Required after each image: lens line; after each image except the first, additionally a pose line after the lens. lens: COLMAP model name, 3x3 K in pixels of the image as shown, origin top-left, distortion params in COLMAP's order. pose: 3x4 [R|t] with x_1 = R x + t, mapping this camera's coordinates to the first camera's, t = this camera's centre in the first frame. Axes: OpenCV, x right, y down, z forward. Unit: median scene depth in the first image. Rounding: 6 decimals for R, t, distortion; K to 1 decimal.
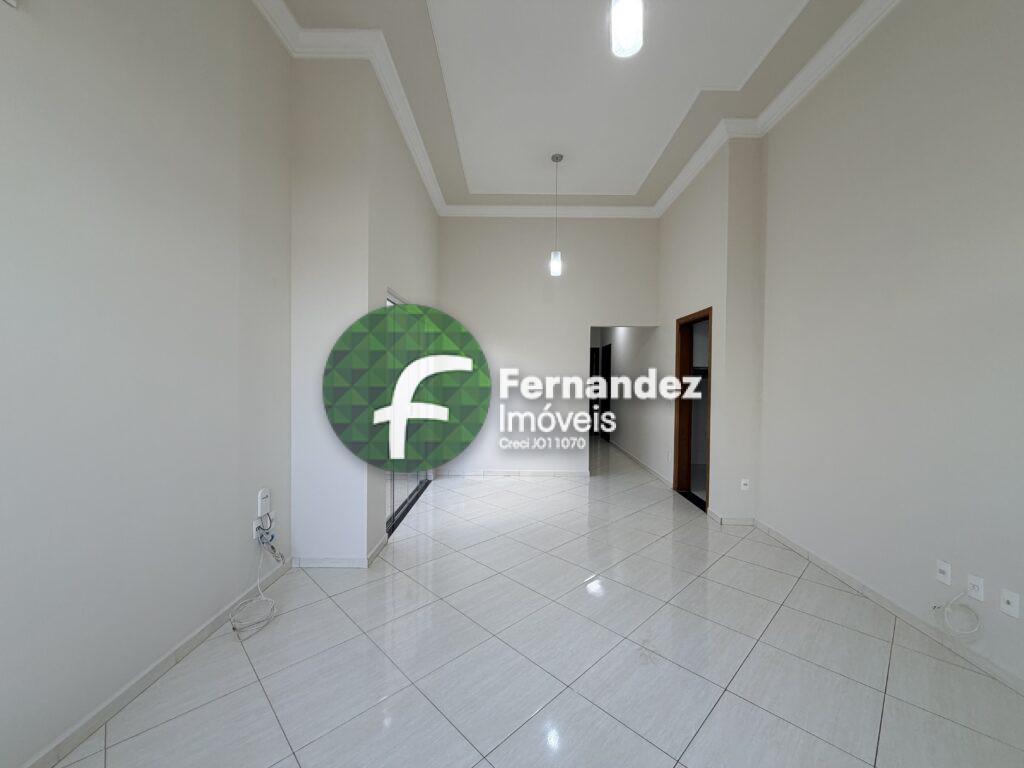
lens RADIAL K [[410.5, 0, 510.0], [0, 410.5, 384.7], [0, 0, 1]] dist [0.002389, 0.000204]
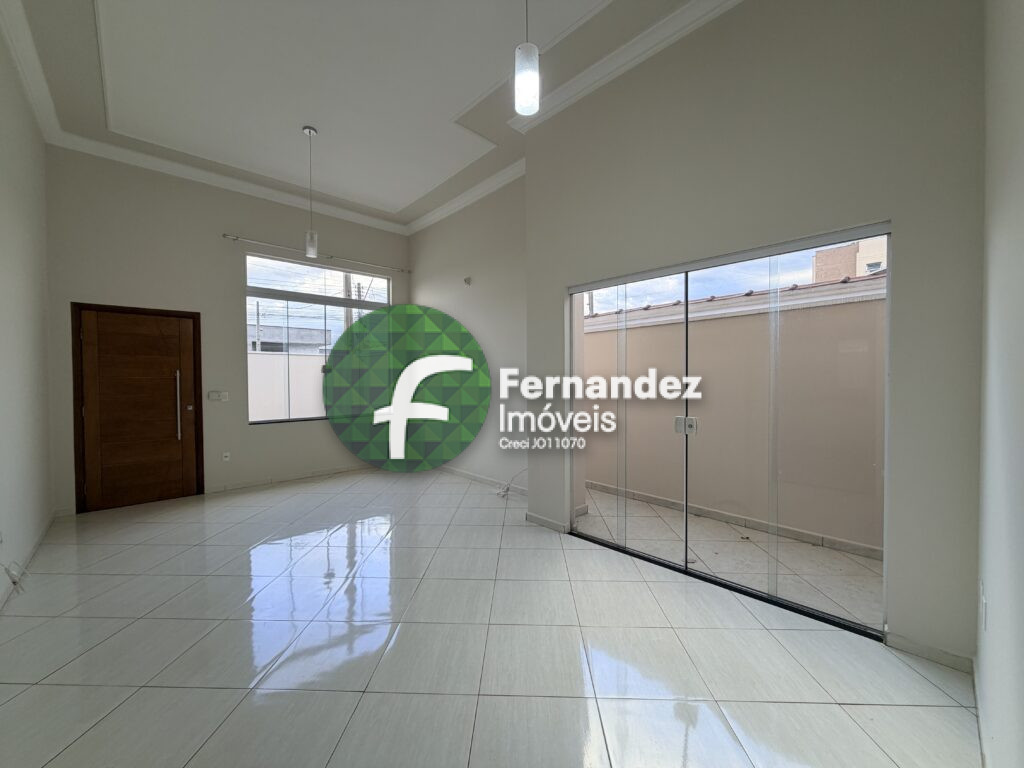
lens RADIAL K [[404.0, 0, 510.0], [0, 404.0, 385.4], [0, 0, 1]] dist [-0.006876, 0.000165]
pose [[-0.721403, 0.010597, -0.692435, 0.483183], [-0.012311, 0.999529, 0.028123, -0.015749], [0.692406, 0.028813, -0.720932, 1.572228]]
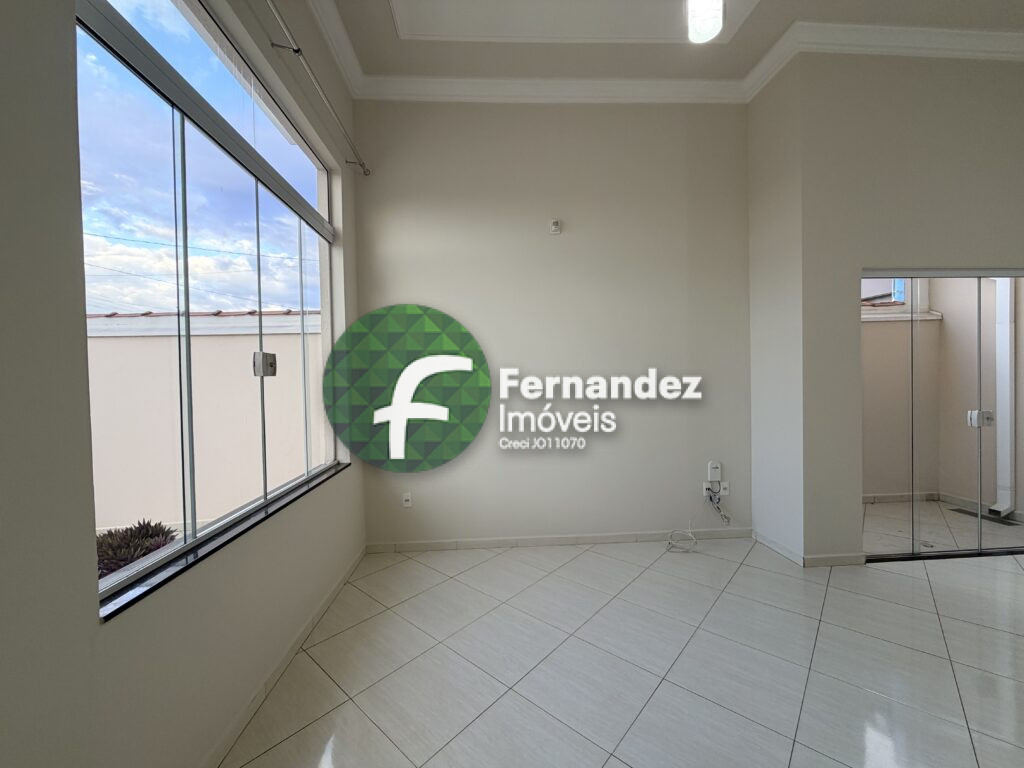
lens RADIAL K [[410.5, 0, 510.0], [0, 410.5, 384.7], [0, 0, 1]] dist [0.002389, 0.000204]
pose [[0.071532, 0.004760, -0.997427, 0.489474], [0.003281, 0.999982, 0.005008, 0.000983], [0.997433, -0.003631, 0.071515, 0.192058]]
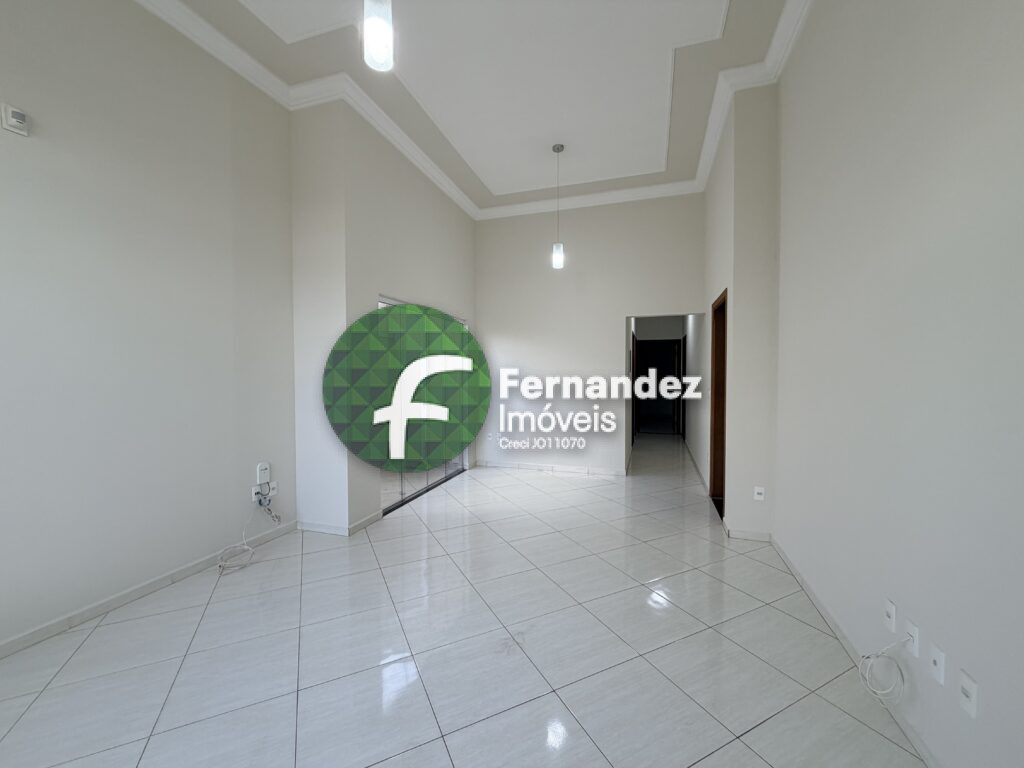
lens RADIAL K [[410.5, 0, 510.0], [0, 410.5, 384.7], [0, 0, 1]] dist [0.002389, 0.000204]
pose [[0.951410, -0.002383, -0.307918, 0.377124], [0.005134, 0.999954, 0.008122, 0.006551], [0.307884, -0.009308, 0.951378, 0.028592]]
